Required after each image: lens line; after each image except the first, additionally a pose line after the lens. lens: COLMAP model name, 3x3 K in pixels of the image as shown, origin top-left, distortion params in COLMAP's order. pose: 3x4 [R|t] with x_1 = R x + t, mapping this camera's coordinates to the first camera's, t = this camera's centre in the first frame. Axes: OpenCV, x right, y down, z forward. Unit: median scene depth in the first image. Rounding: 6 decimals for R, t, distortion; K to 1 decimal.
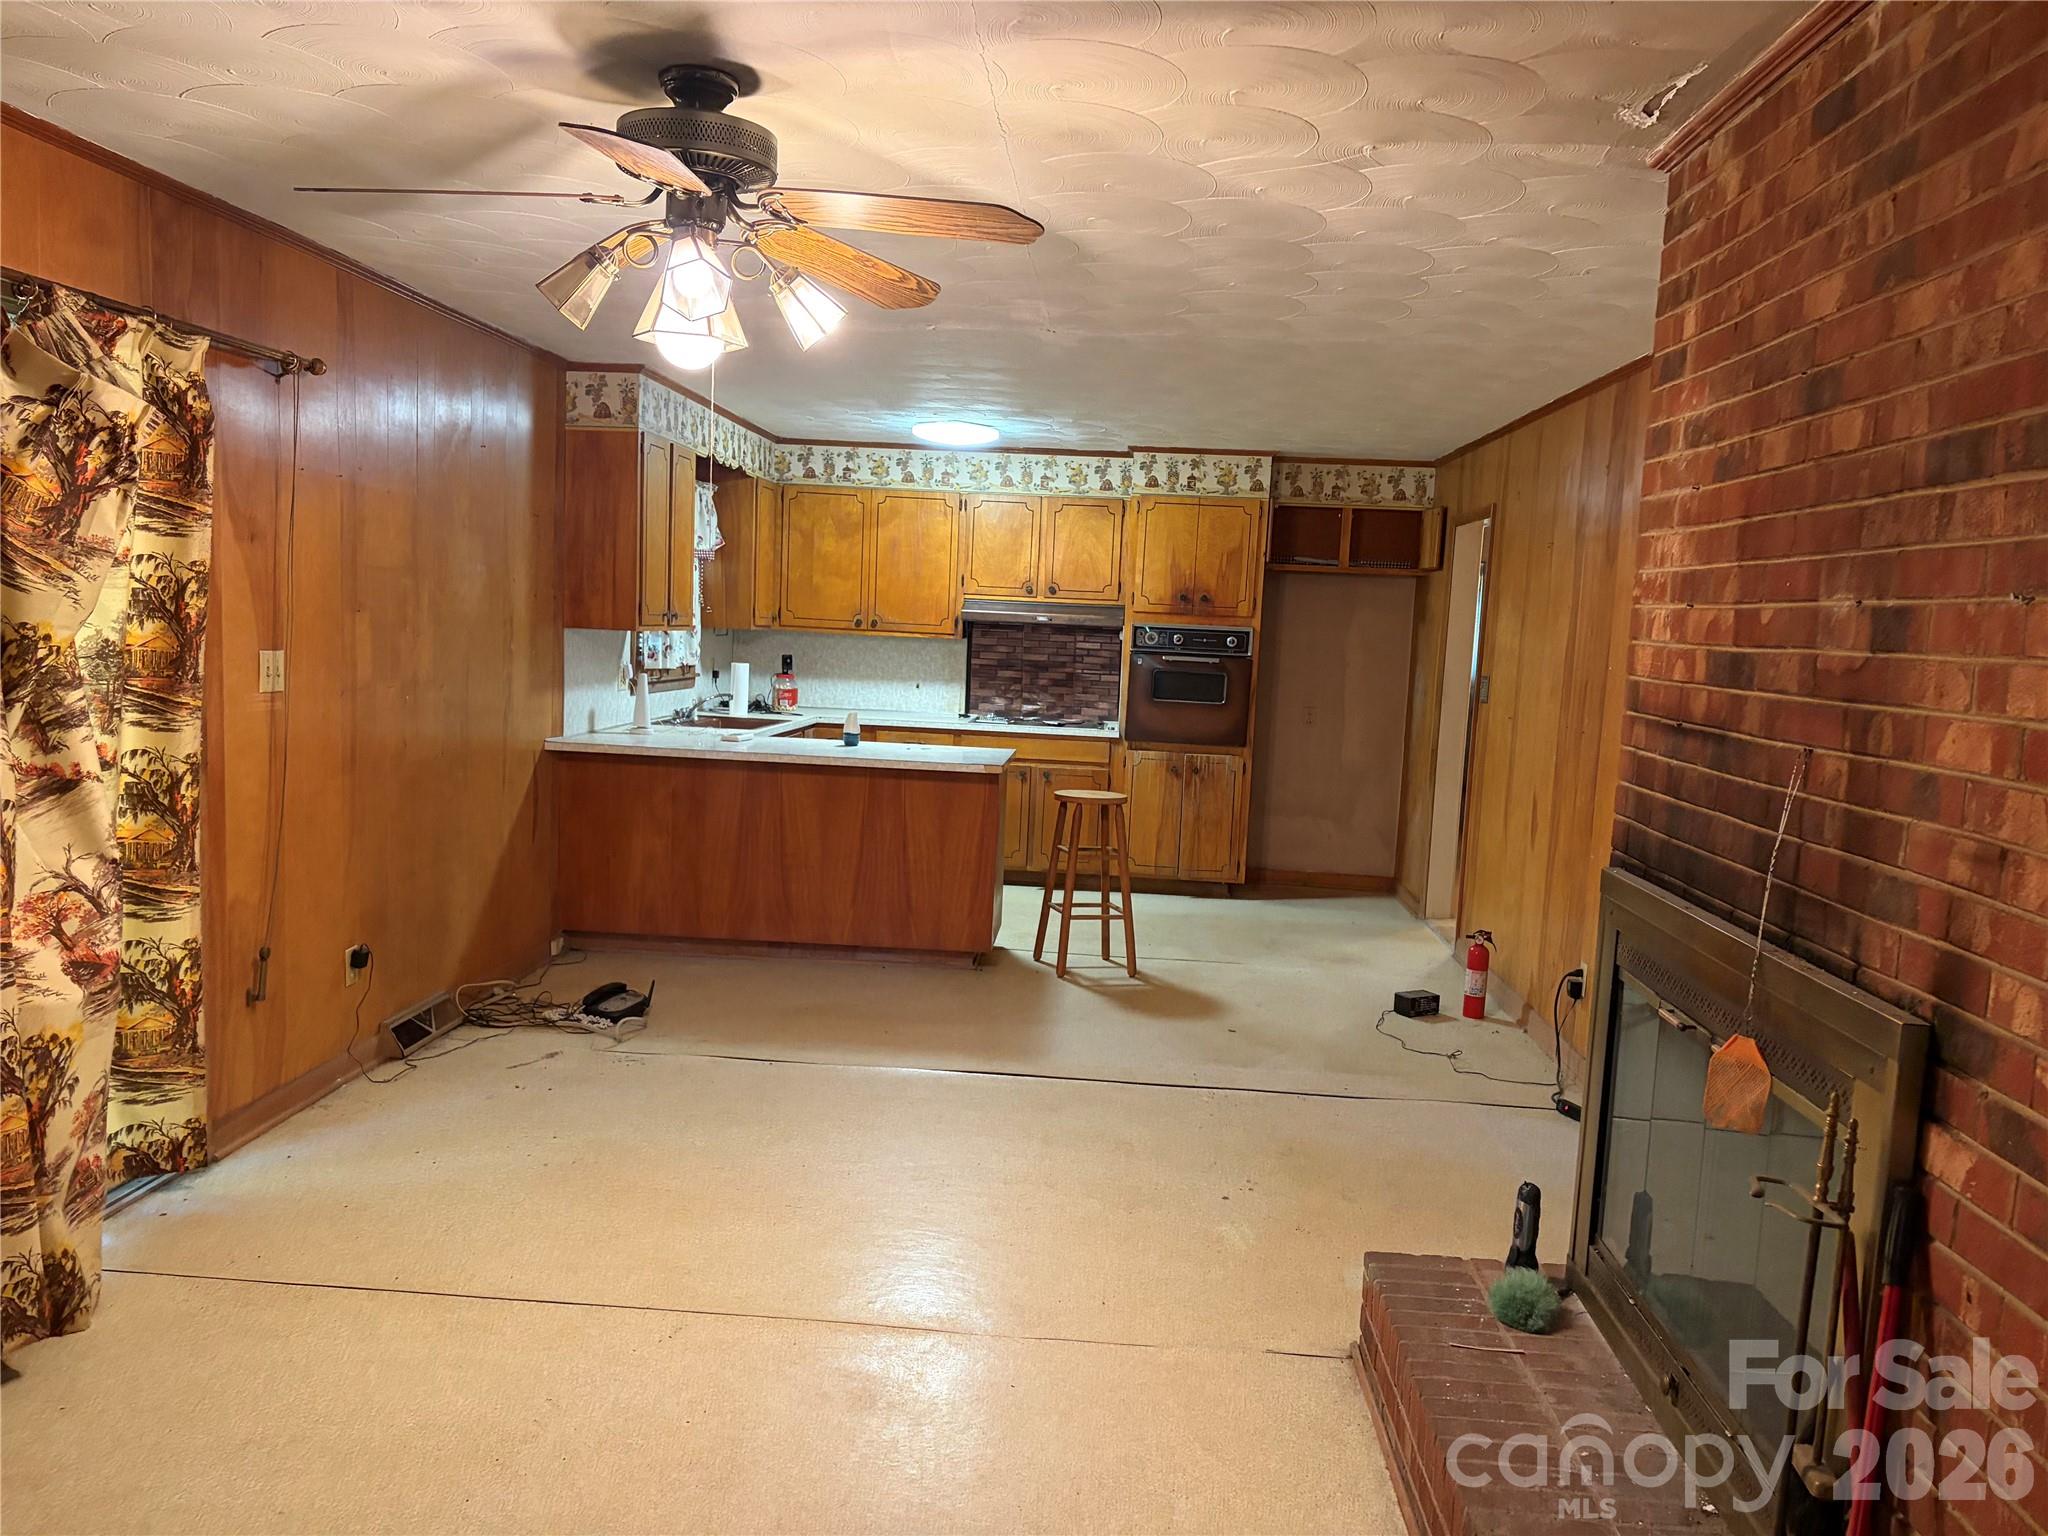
lens RADIAL K [[1531.8, 0, 1024.0], [0, 1531.8, 768.0], [0, 0, 1]] dist [0.043439, -0.065714]
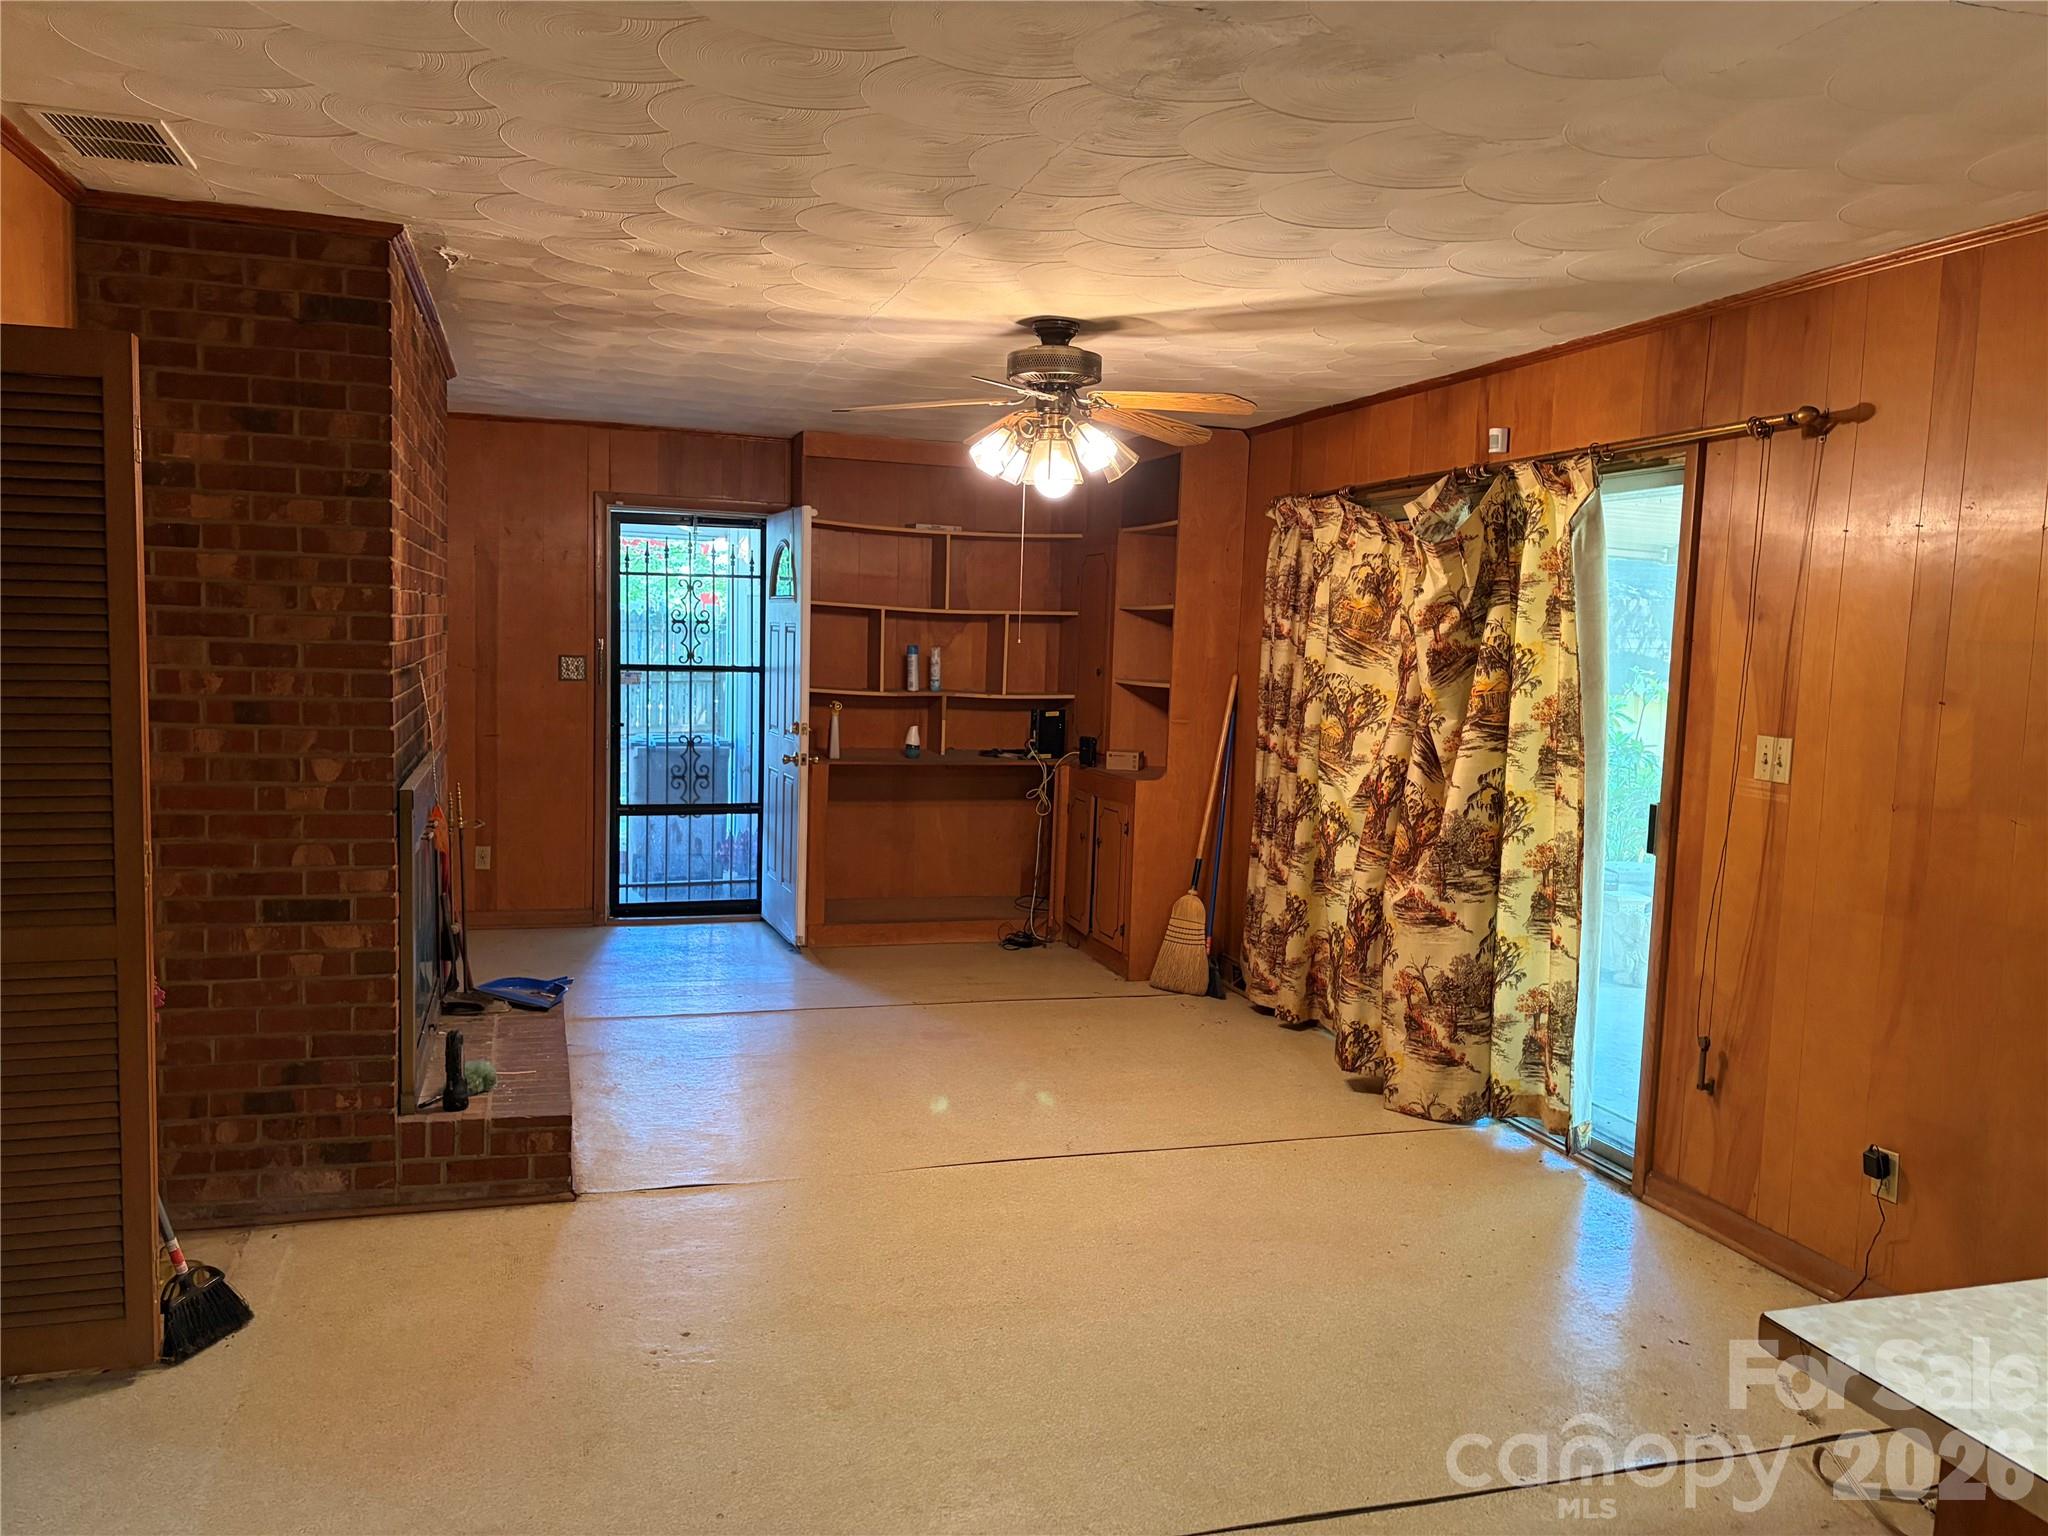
lens RADIAL K [[1534.9, 0, 1024.0], [0, 1534.9, 768.0], [0, 0, 1]] dist [0.029447, -0.002208]
pose [[-0.930274, -0.040957, -0.364572, 0.158362], [-0.108857, 0.979810, 0.167697, -0.097770], [0.350343, 0.195690, -0.915951, 1.008412]]
